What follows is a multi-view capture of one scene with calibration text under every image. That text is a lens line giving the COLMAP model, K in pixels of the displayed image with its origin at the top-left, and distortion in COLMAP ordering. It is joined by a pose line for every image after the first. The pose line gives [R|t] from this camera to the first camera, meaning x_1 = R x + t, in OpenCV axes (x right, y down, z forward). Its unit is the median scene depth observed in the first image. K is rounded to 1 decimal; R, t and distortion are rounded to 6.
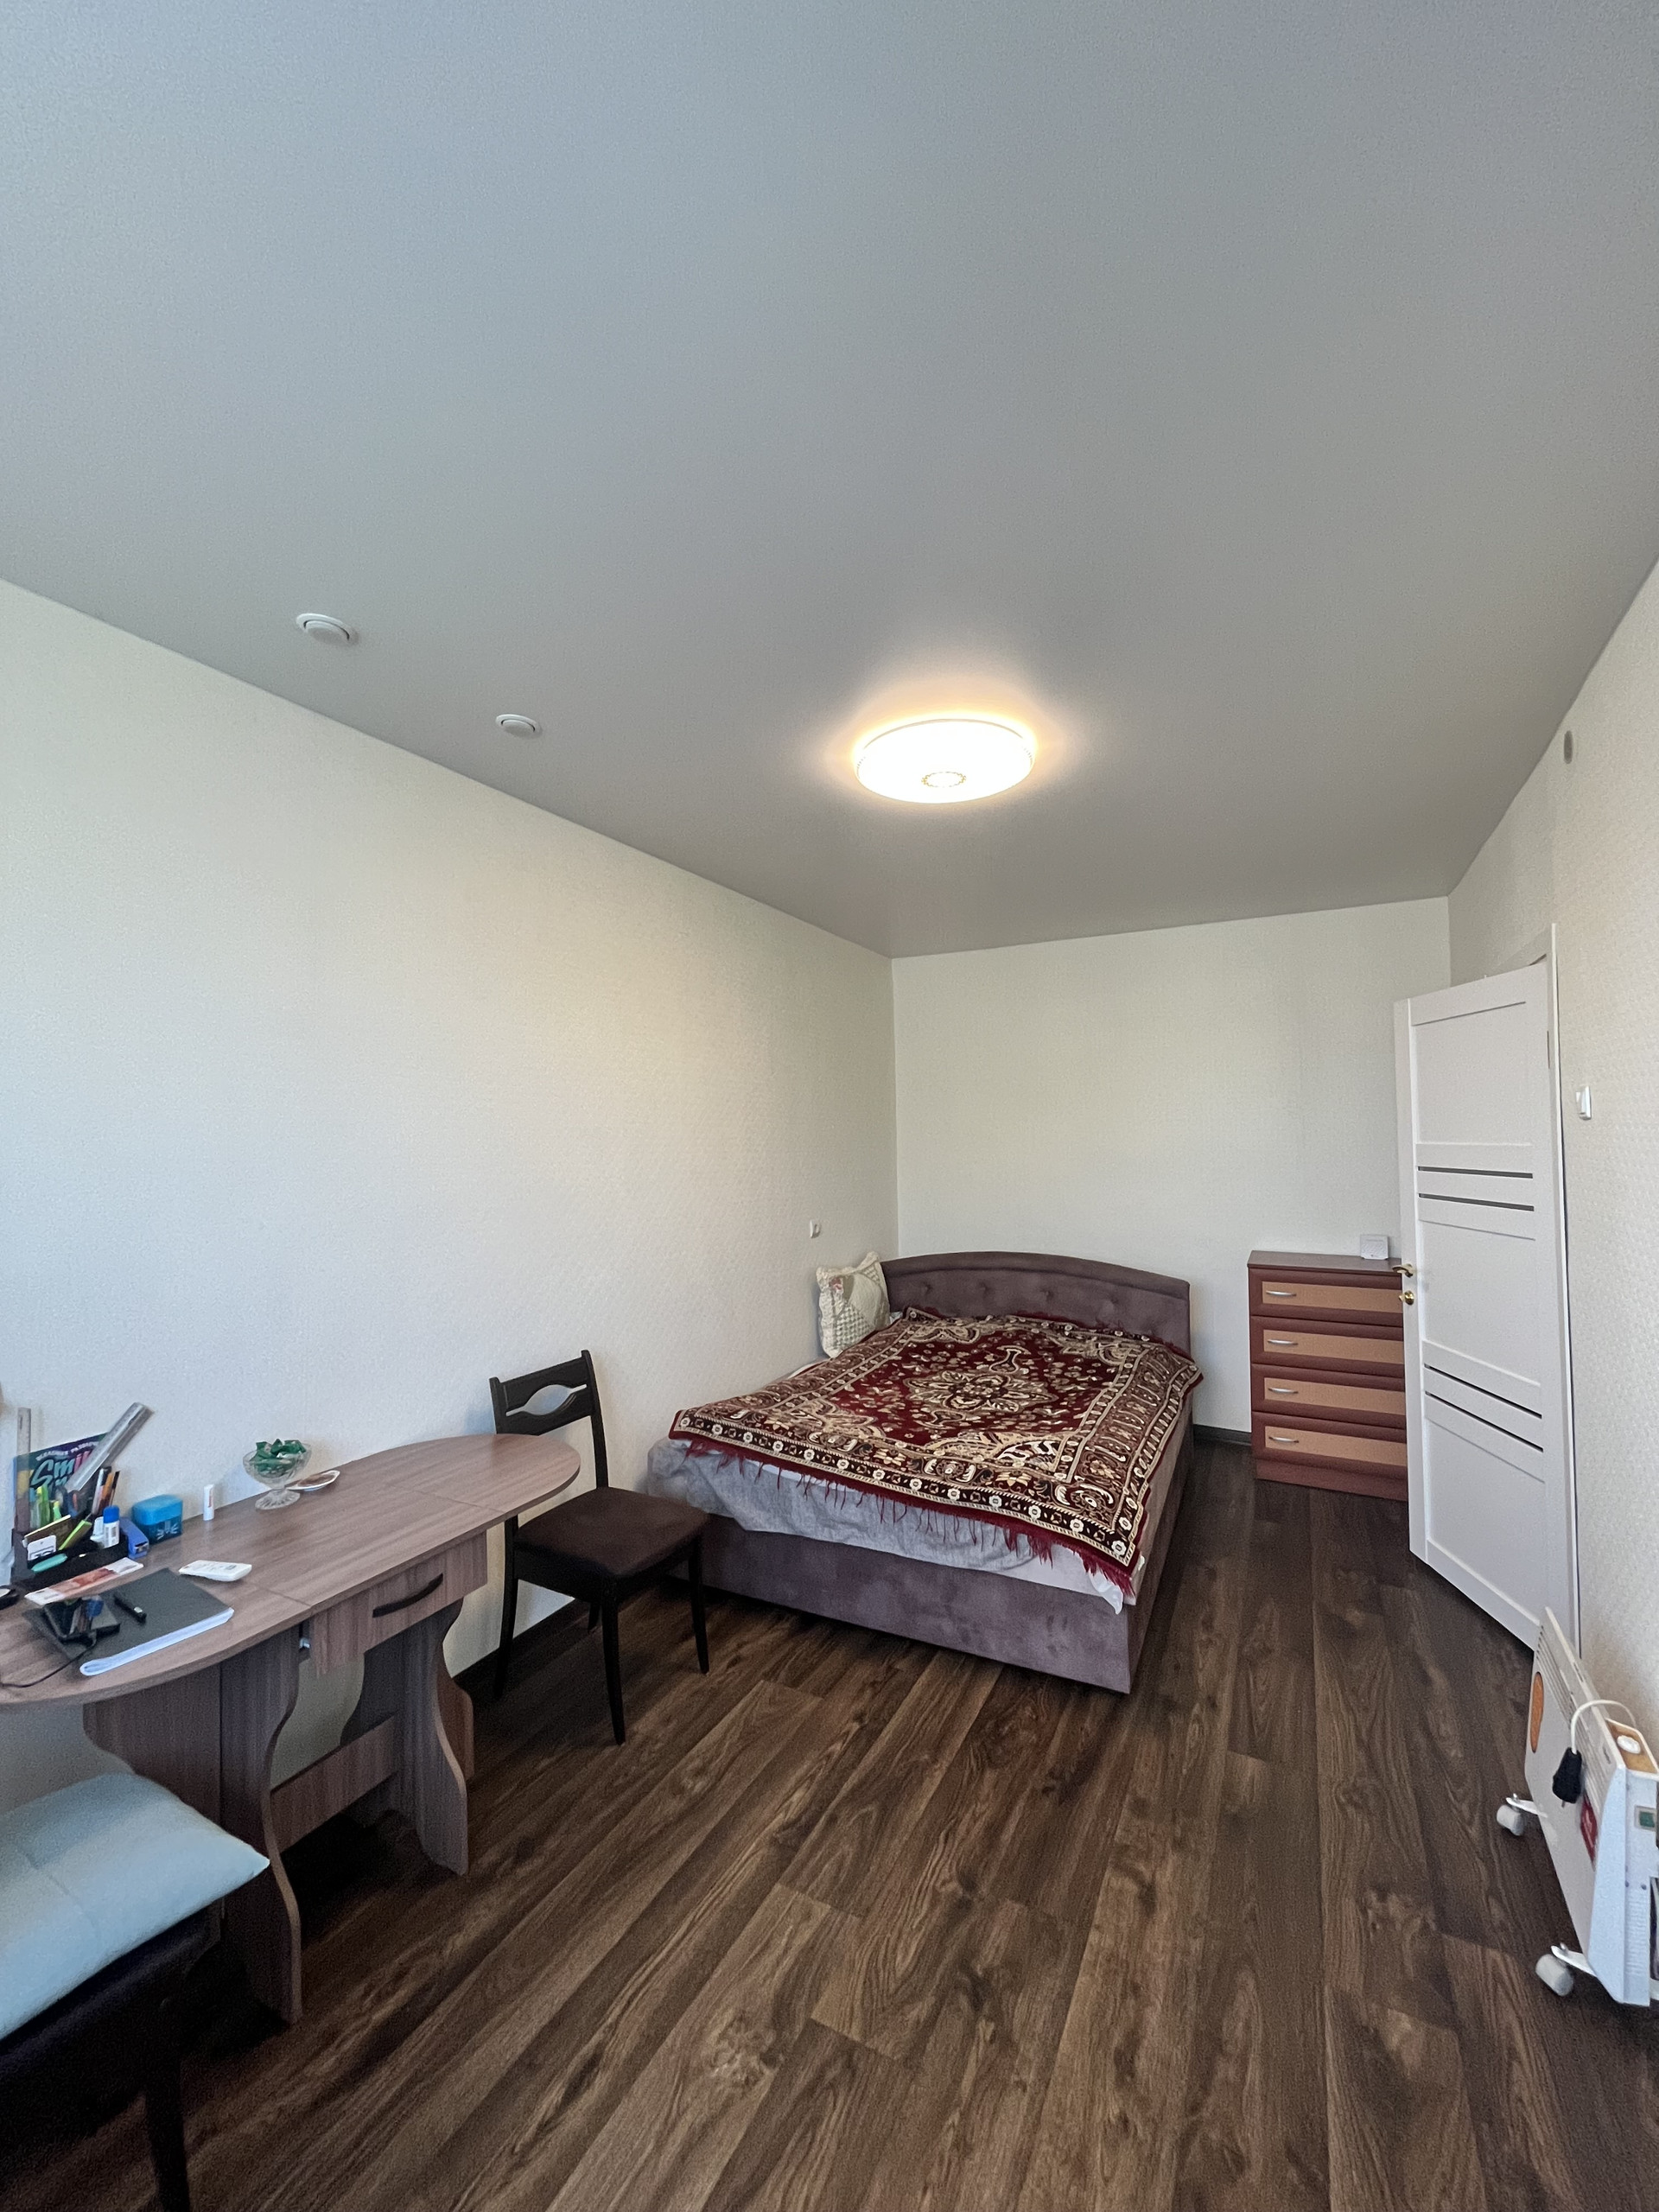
lens RADIAL K [[896.4, 0, 835.2], [0, 896.4, 1098.9], [0, 0, 1]] dist [-0.001863, -0.000073]
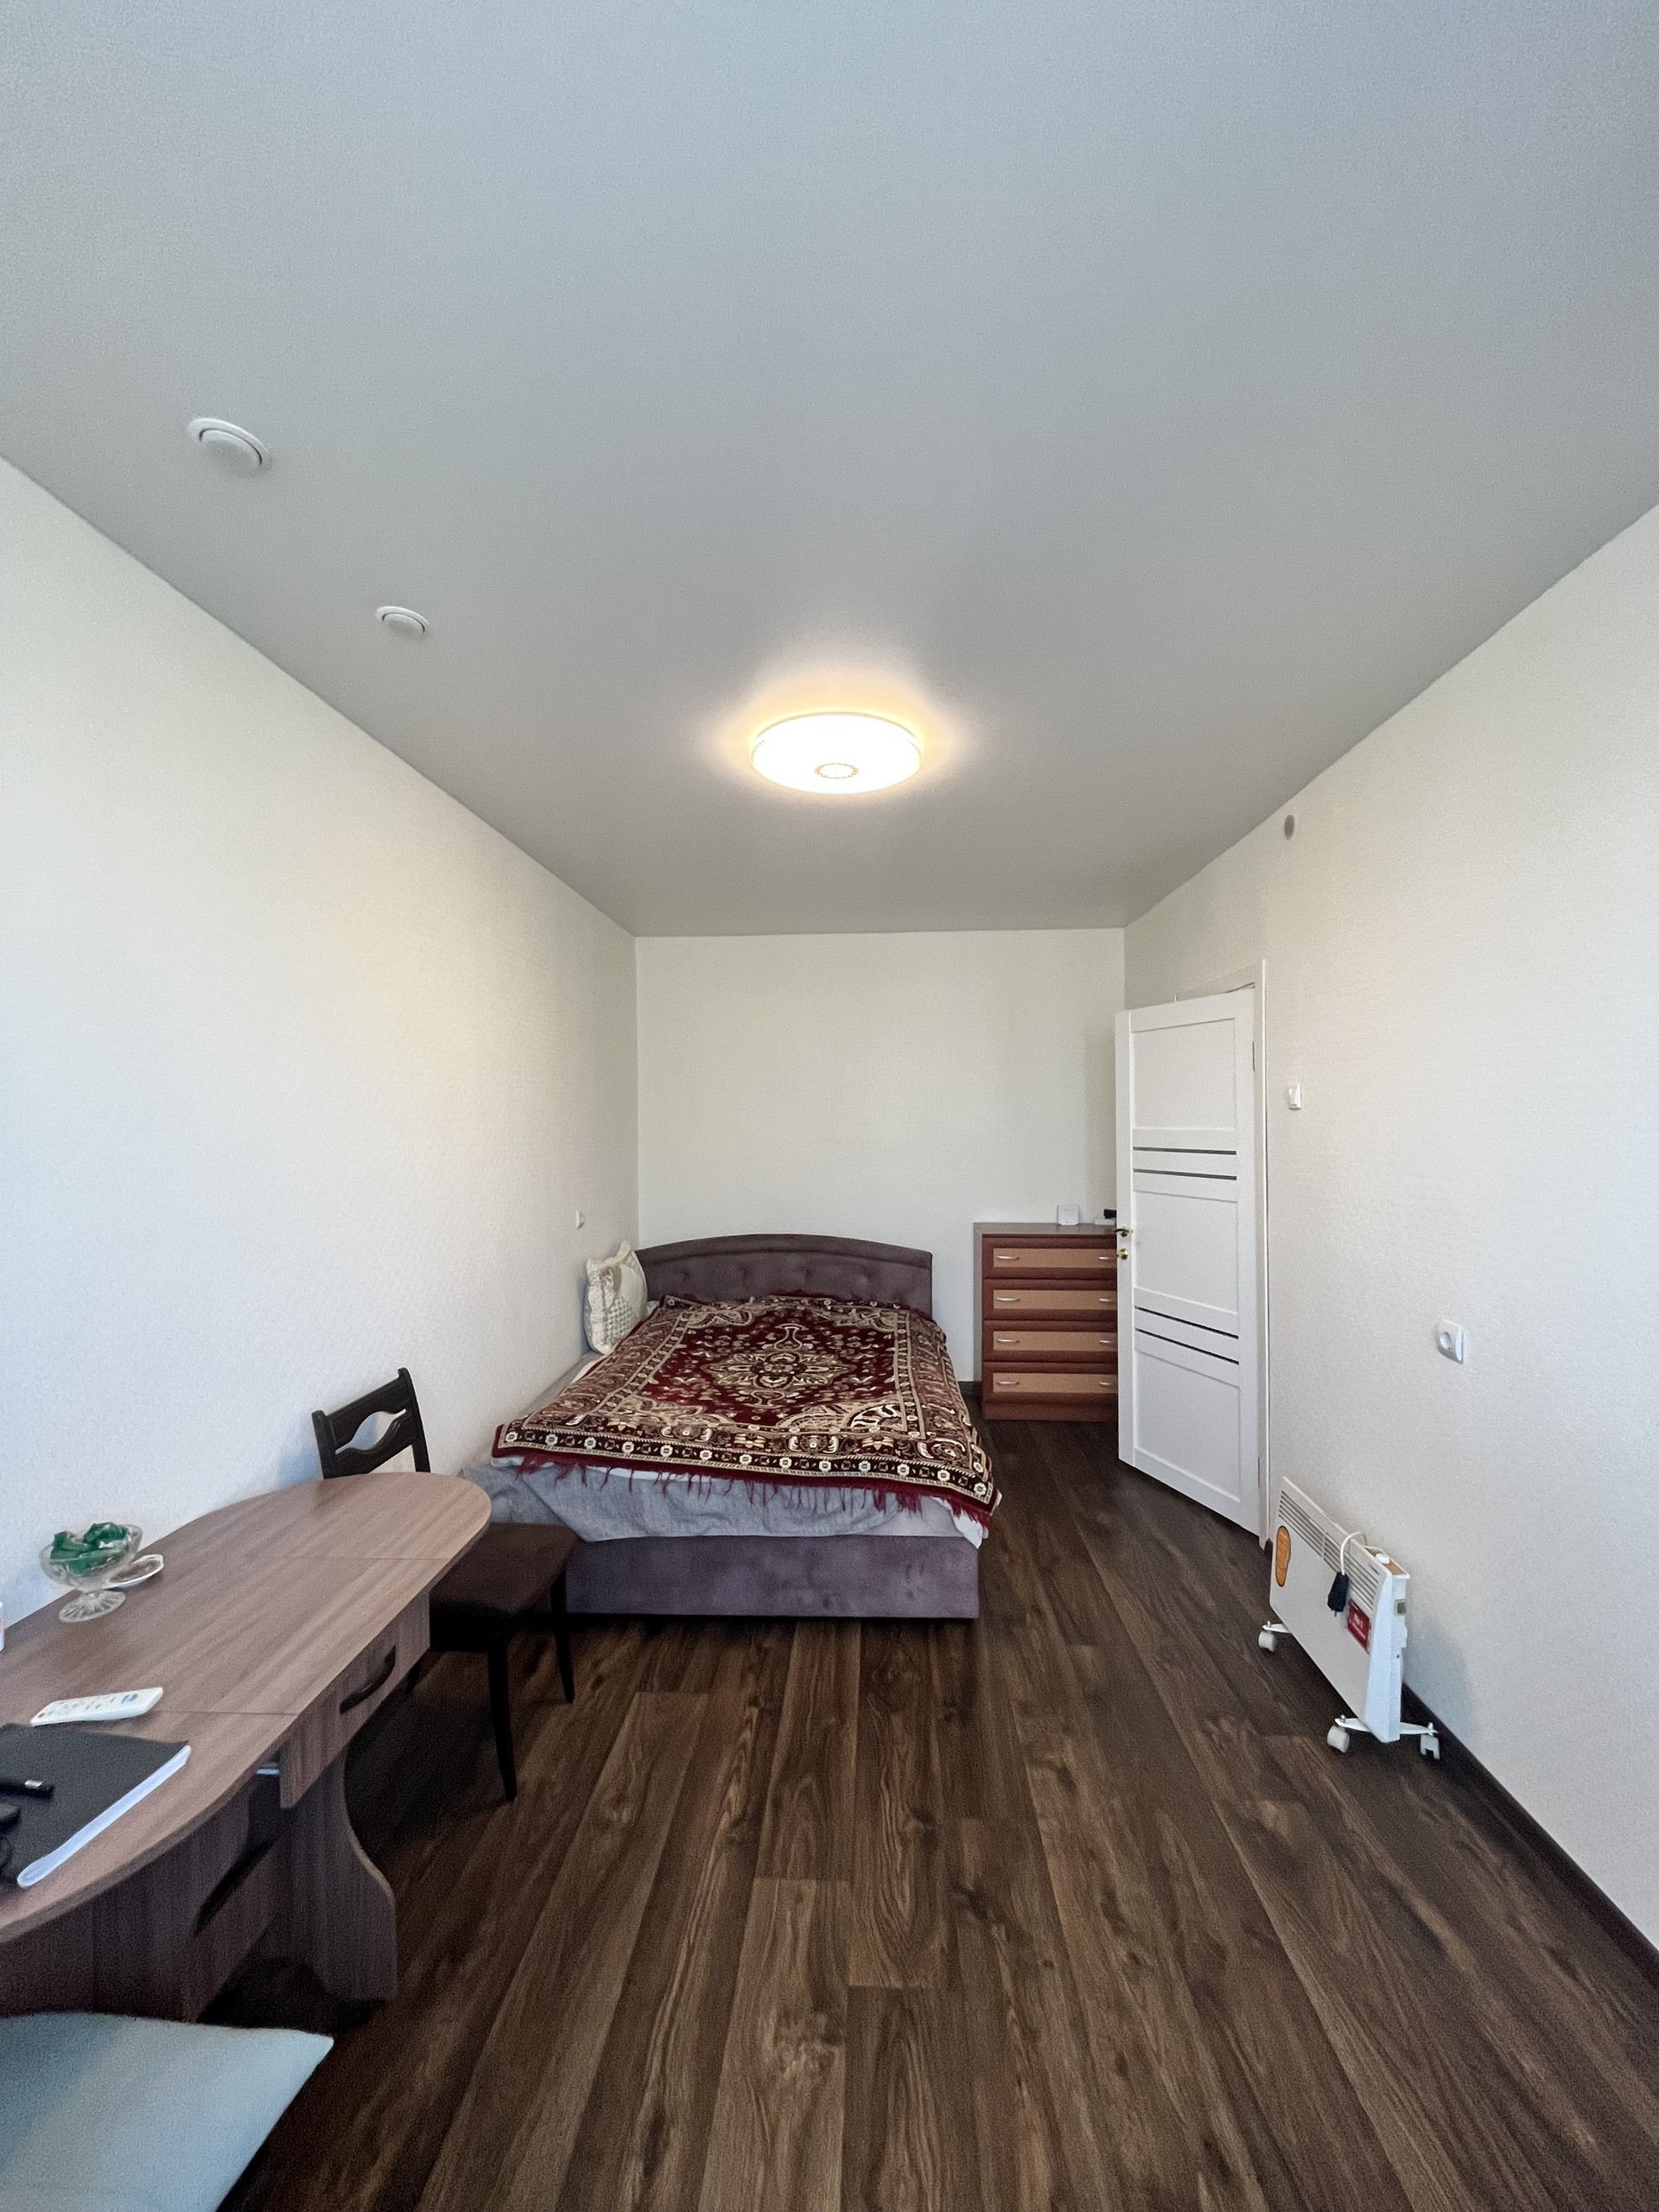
lens RADIAL K [[896.4, 0, 835.2], [0, 896.4, 1098.9], [0, 0, 1]] dist [-0.001863, -0.000073]
pose [[0.909802, 0.014545, 0.414788, -0.294600], [-0.020408, 0.999745, 0.009706, 0.007325], [-0.414541, -0.017295, 0.909866, 0.062269]]
